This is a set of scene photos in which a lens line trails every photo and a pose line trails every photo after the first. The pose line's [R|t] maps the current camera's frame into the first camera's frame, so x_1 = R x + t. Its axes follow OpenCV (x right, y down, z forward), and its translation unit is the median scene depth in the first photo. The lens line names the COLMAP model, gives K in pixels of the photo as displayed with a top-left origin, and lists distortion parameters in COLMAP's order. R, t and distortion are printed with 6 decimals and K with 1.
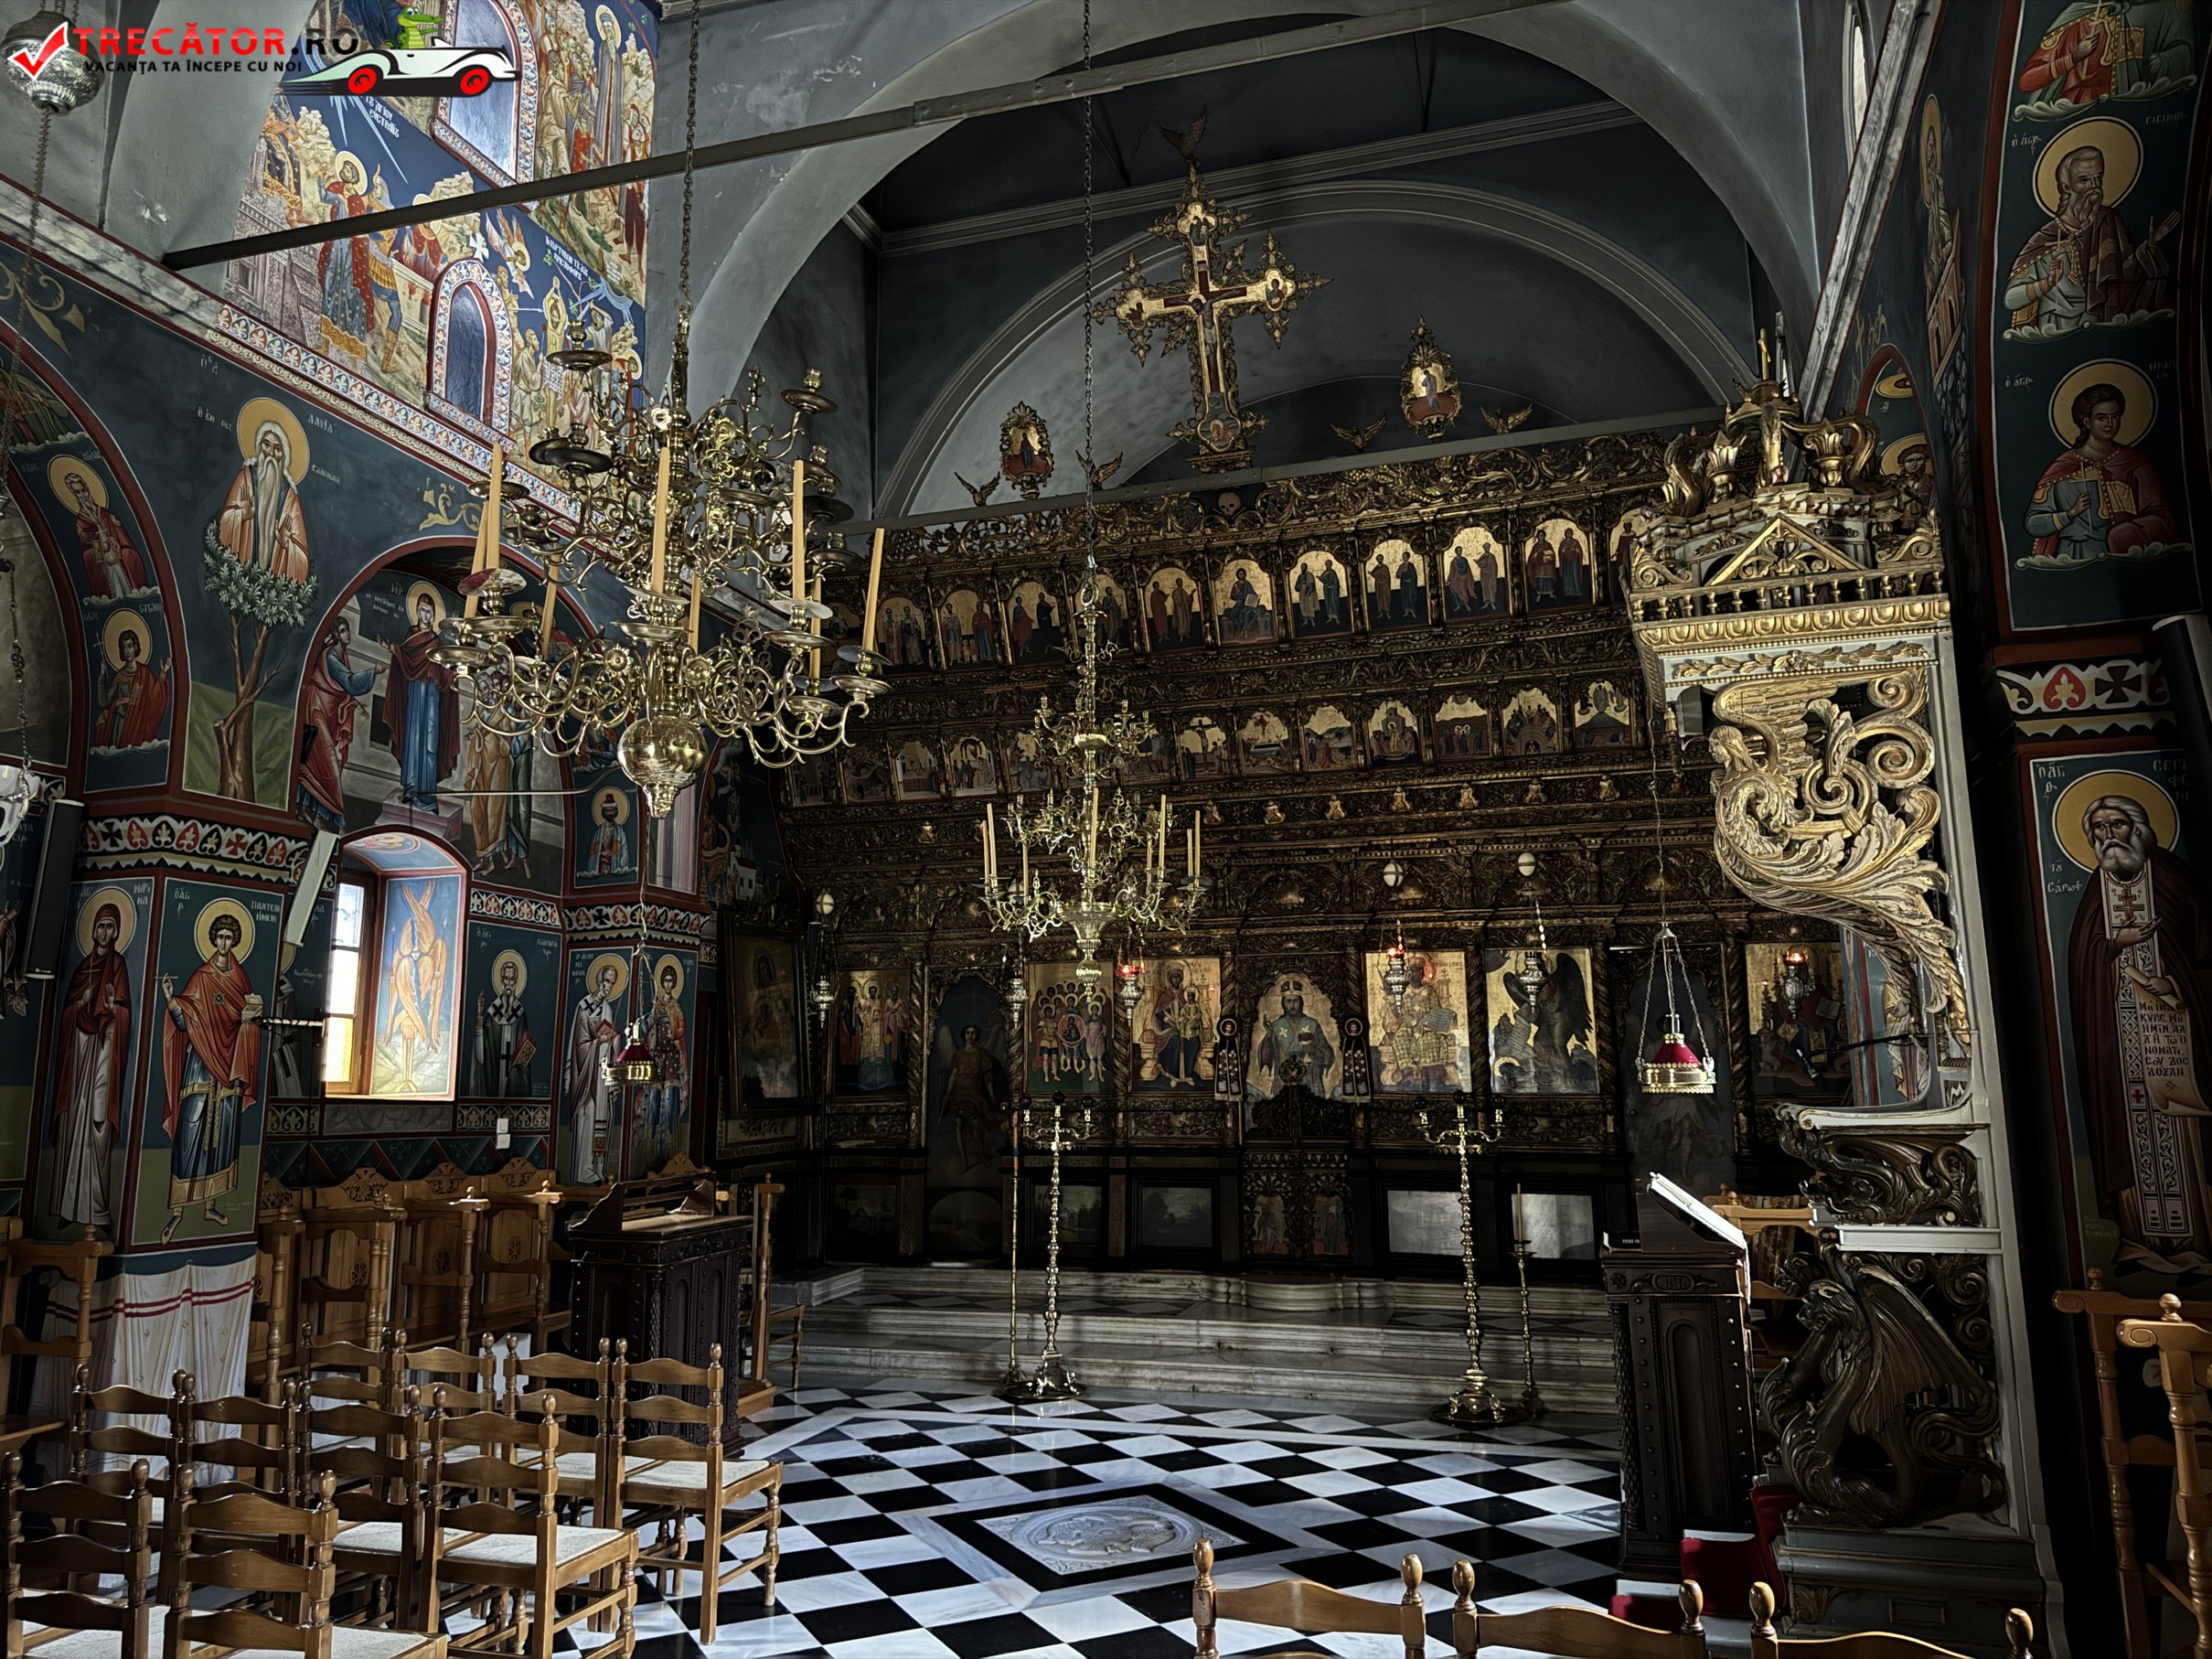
lens RADIAL K [[1530.6, 0, 1106.0], [0, 1530.6, 829.5], [0, 0, 1]] dist [0.119775, -0.136275]
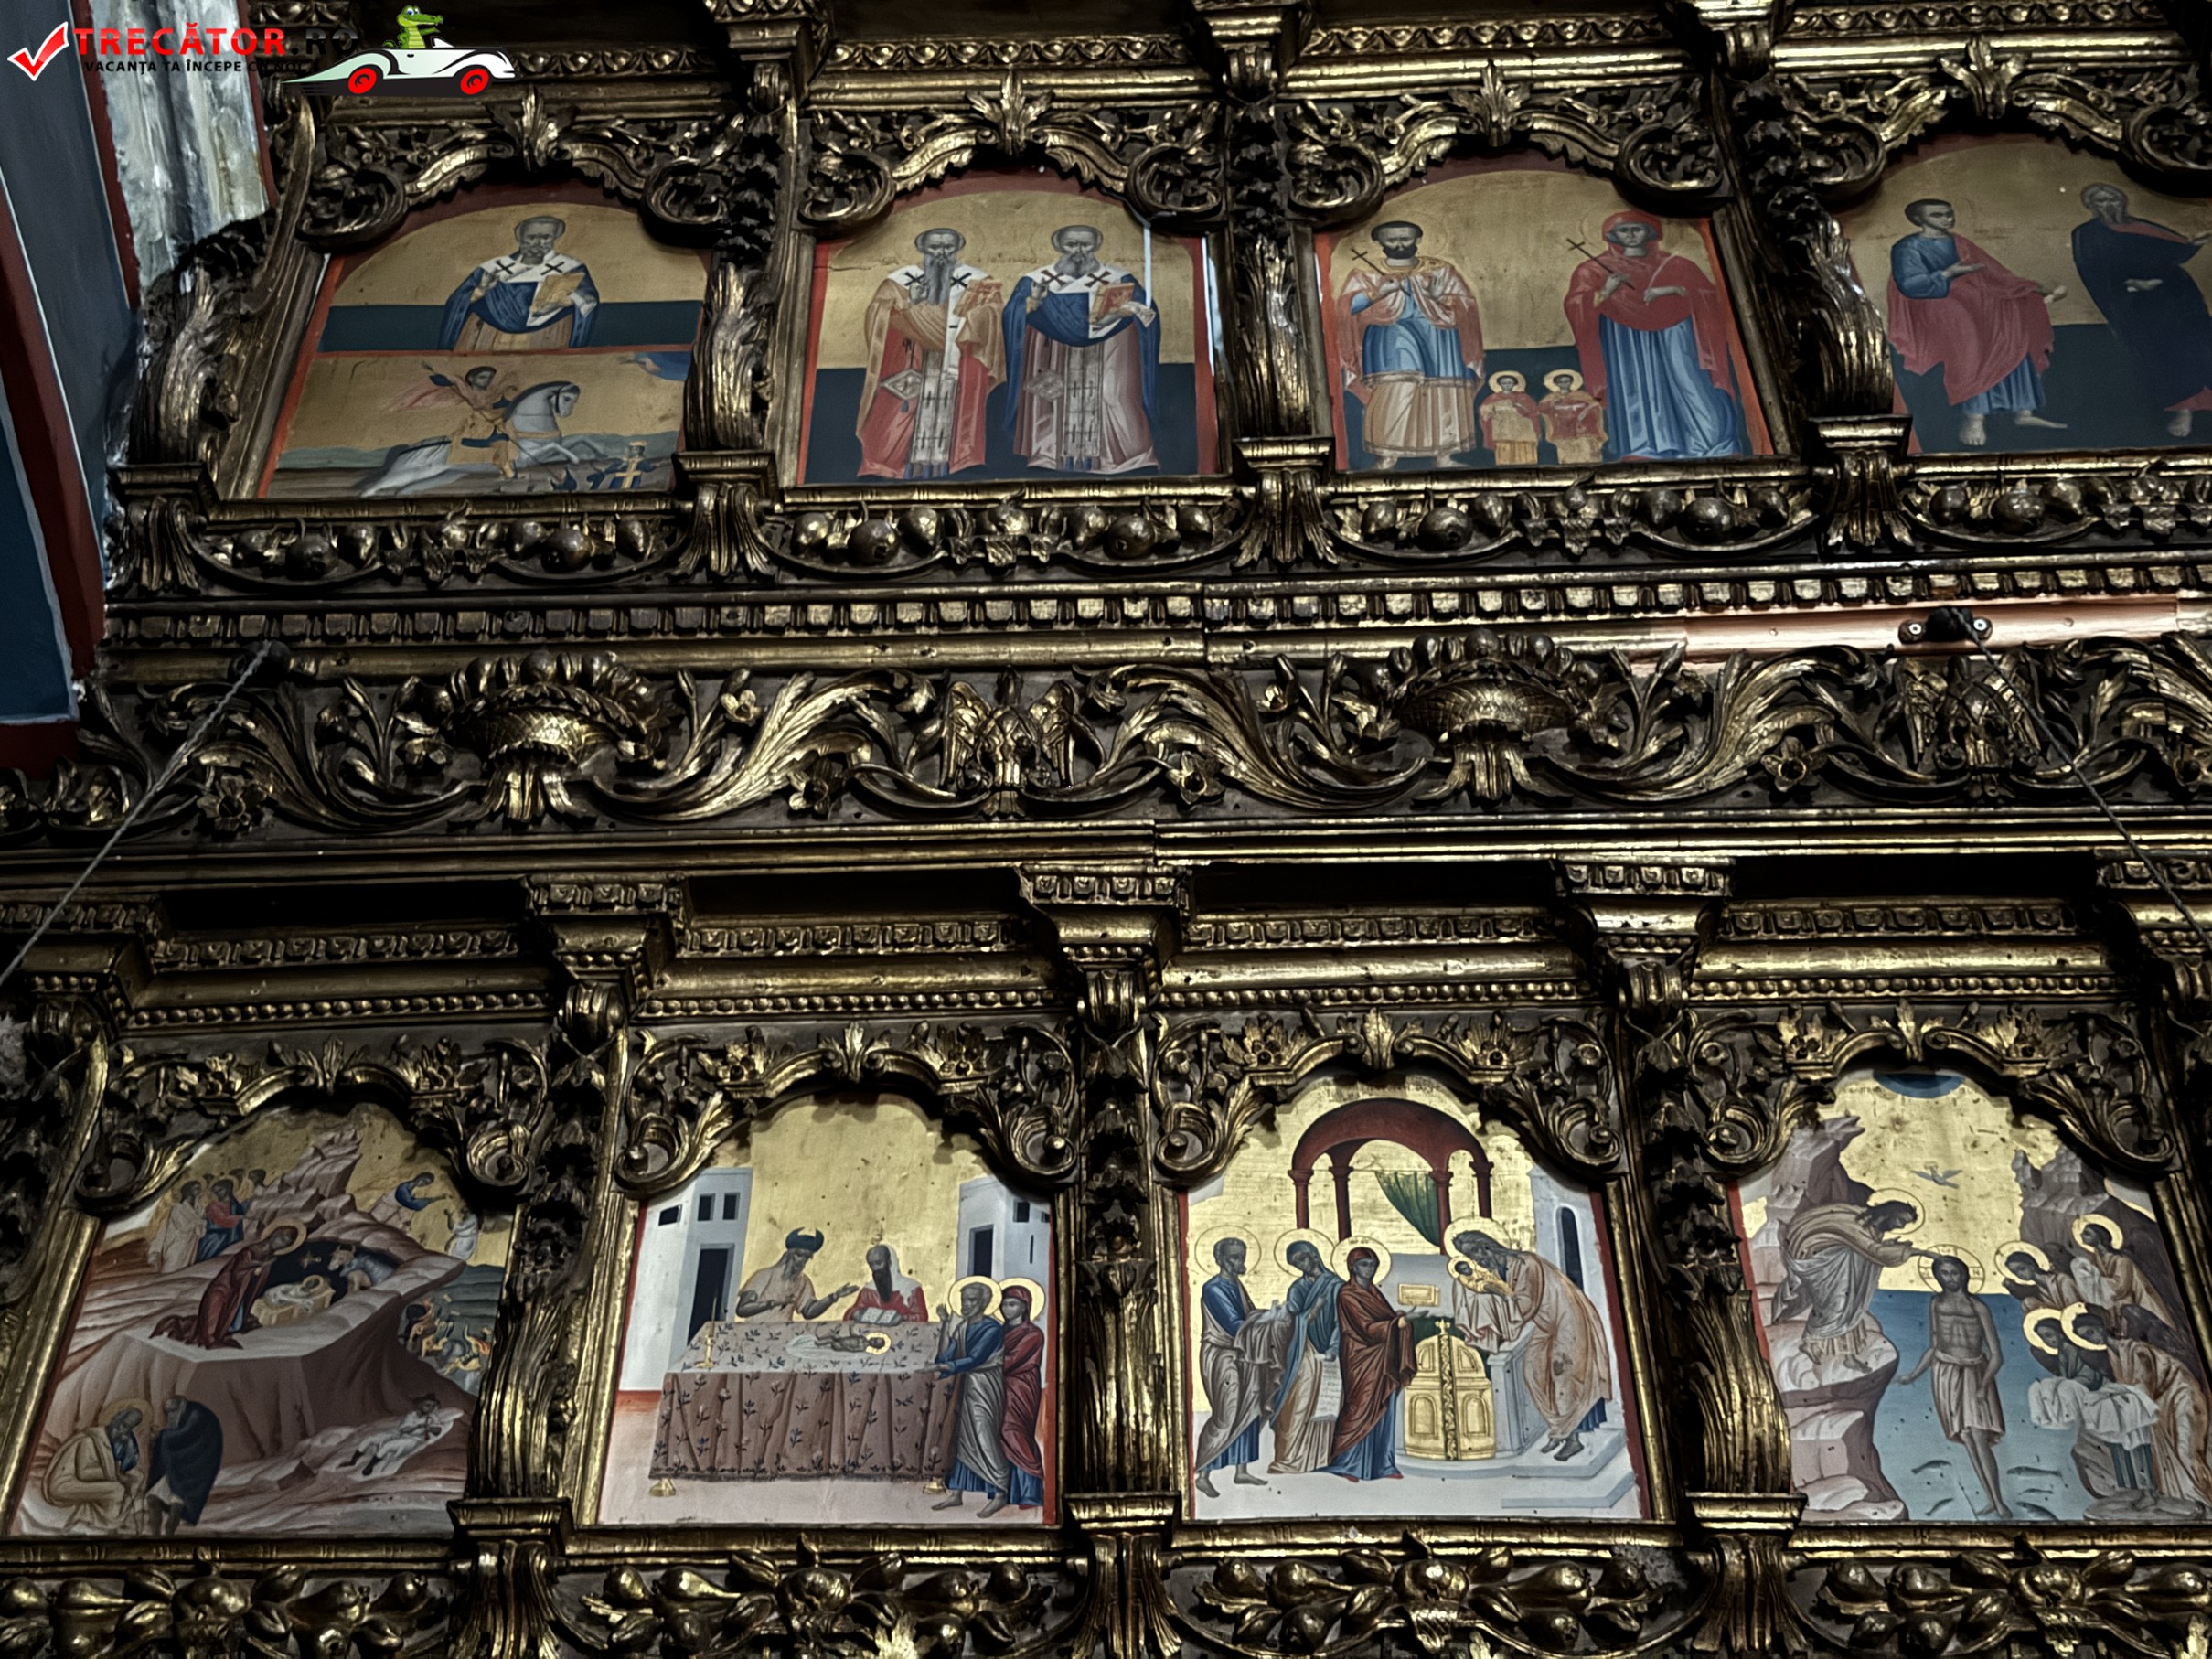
lens RADIAL K [[3073.7, 0, 1061.1], [0, 3073.7, 827.8], [0, 0, 1]] dist [0.130481, -0.044284]
pose [[0.963668, 0.256495, 0.074521, -0.163891], [-0.071953, 0.517975, -0.852364, 0.154732], [-0.257227, 0.816034, 0.517612, 1.057452]]
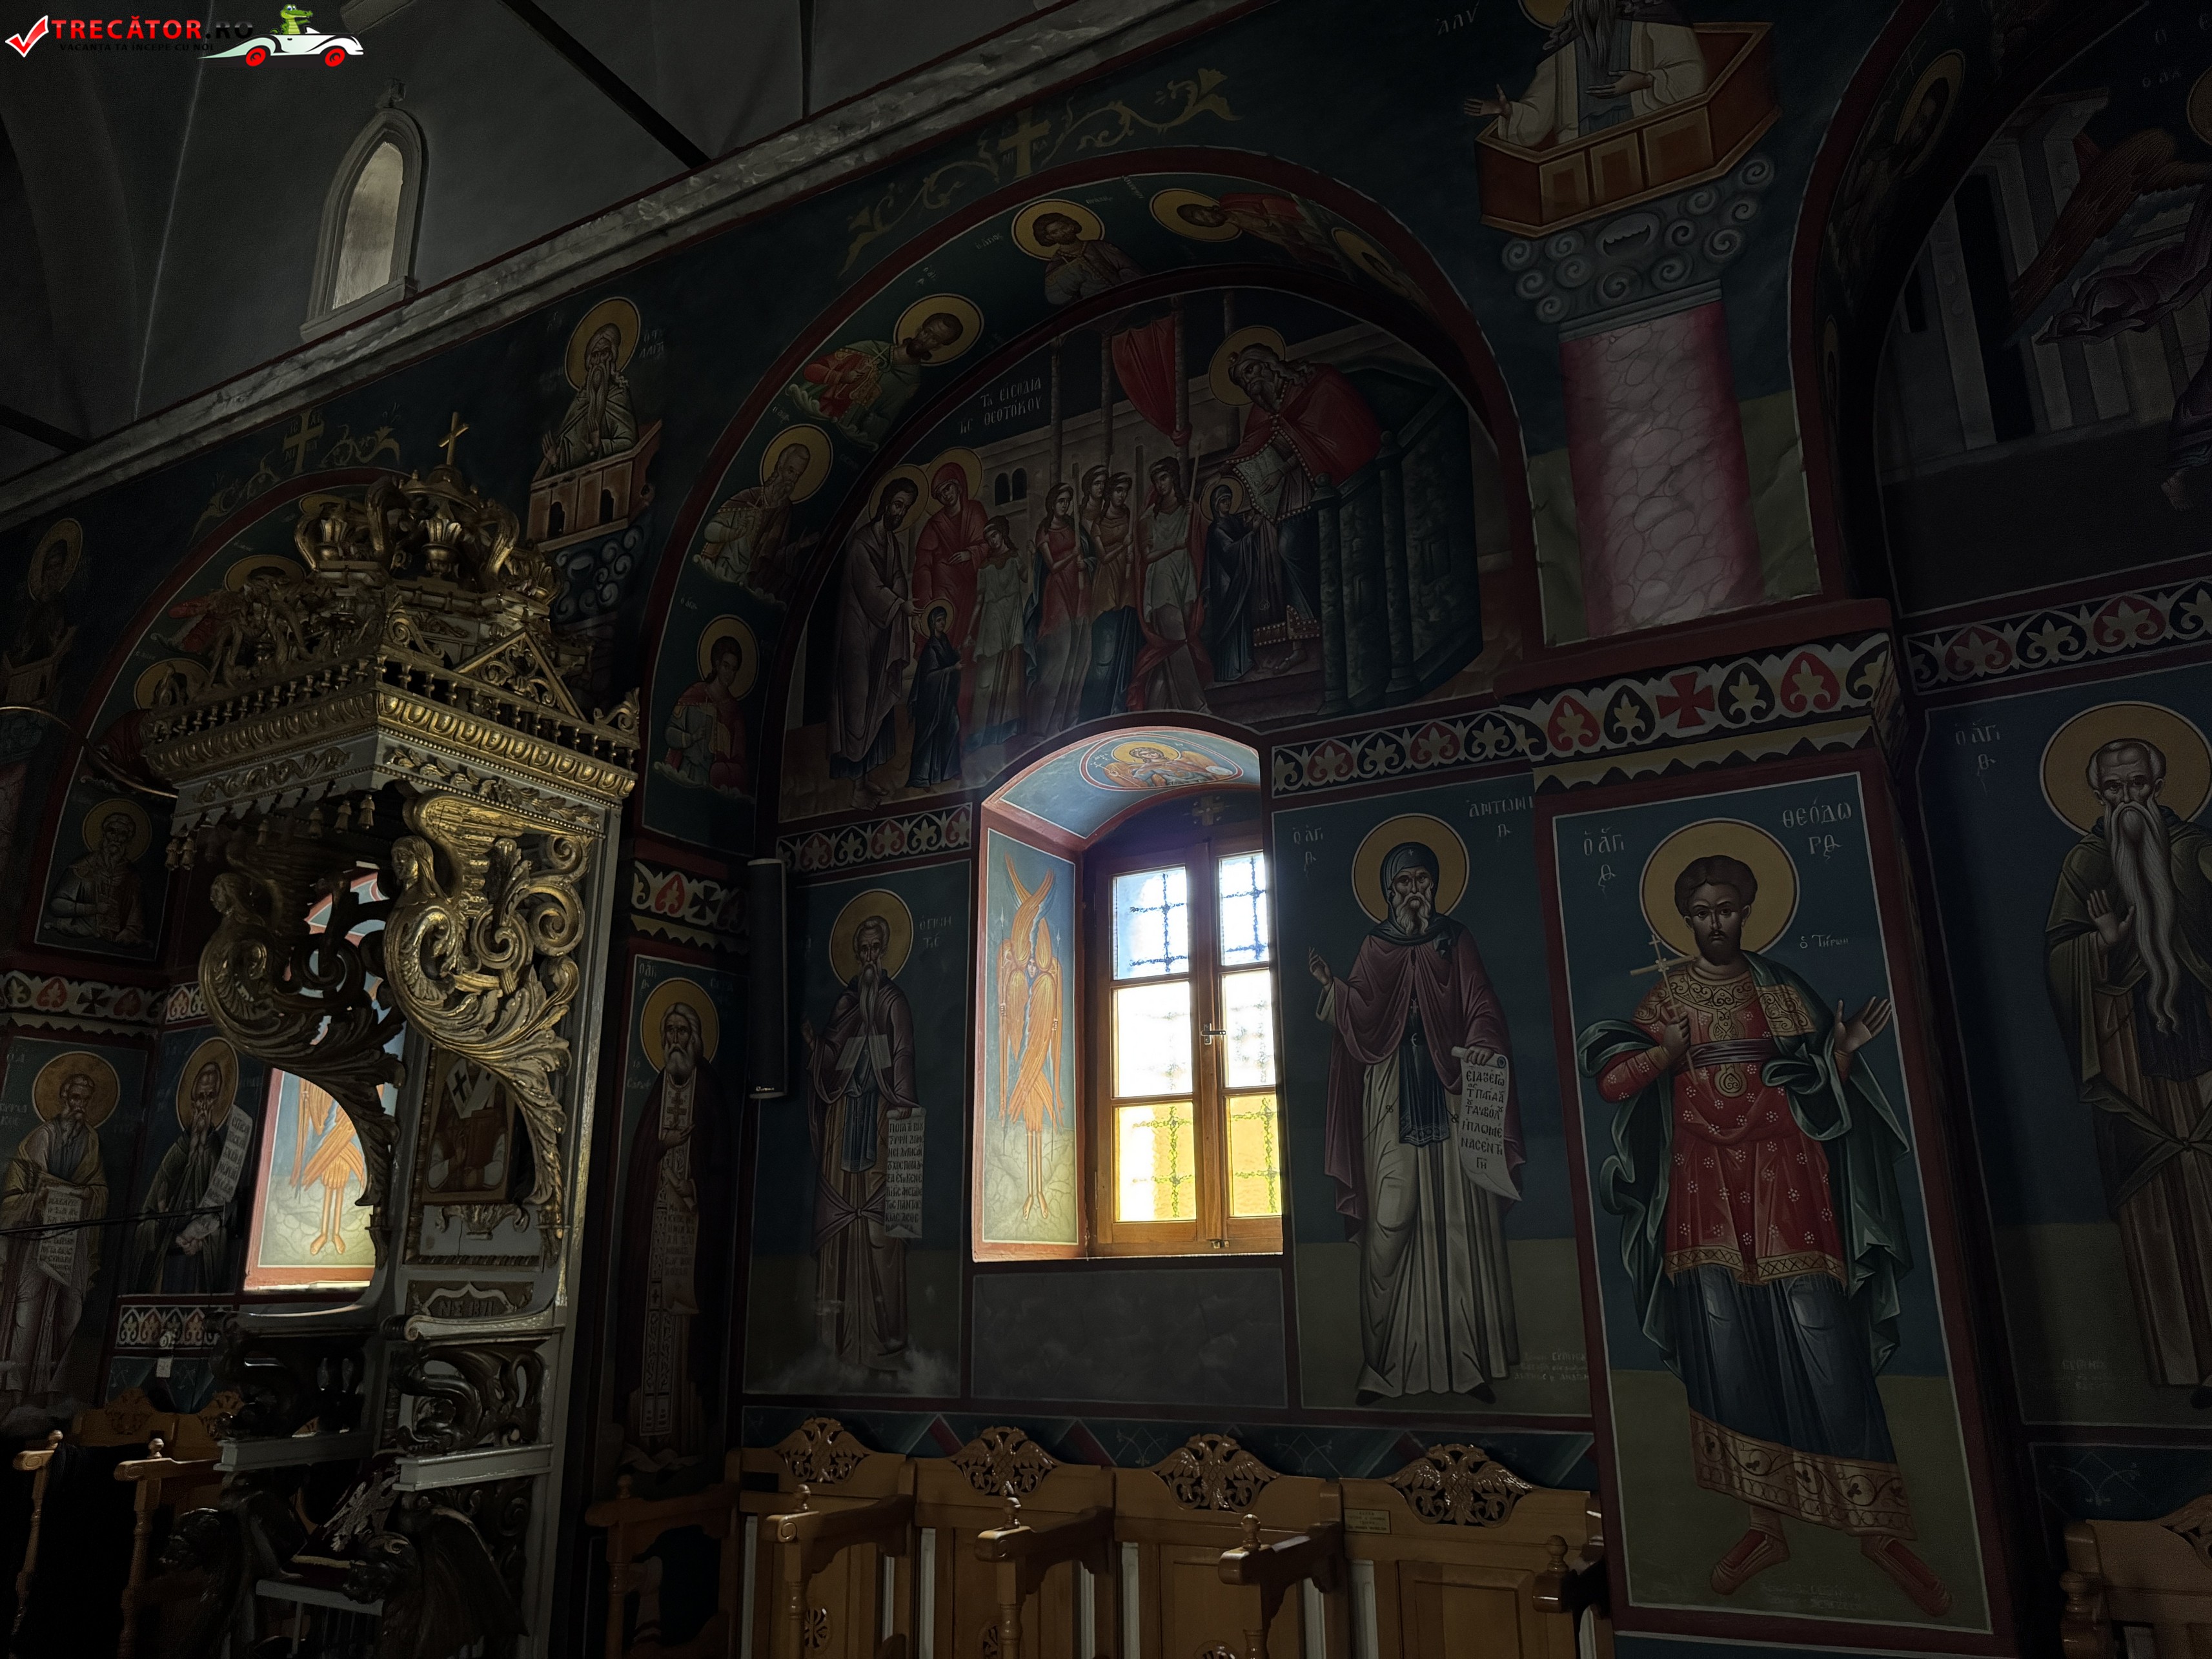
lens RADIAL K [[1555.2, 0, 1136.3], [0, 1555.2, 826.4], [0, 0, 1]] dist [0.128792, -0.226073]
pose [[0.189629, 0.278806, 0.941439, -0.152562], [-0.151814, 0.955631, -0.252430, 0.038911], [-0.970048, -0.095056, 0.223542, 0.214386]]
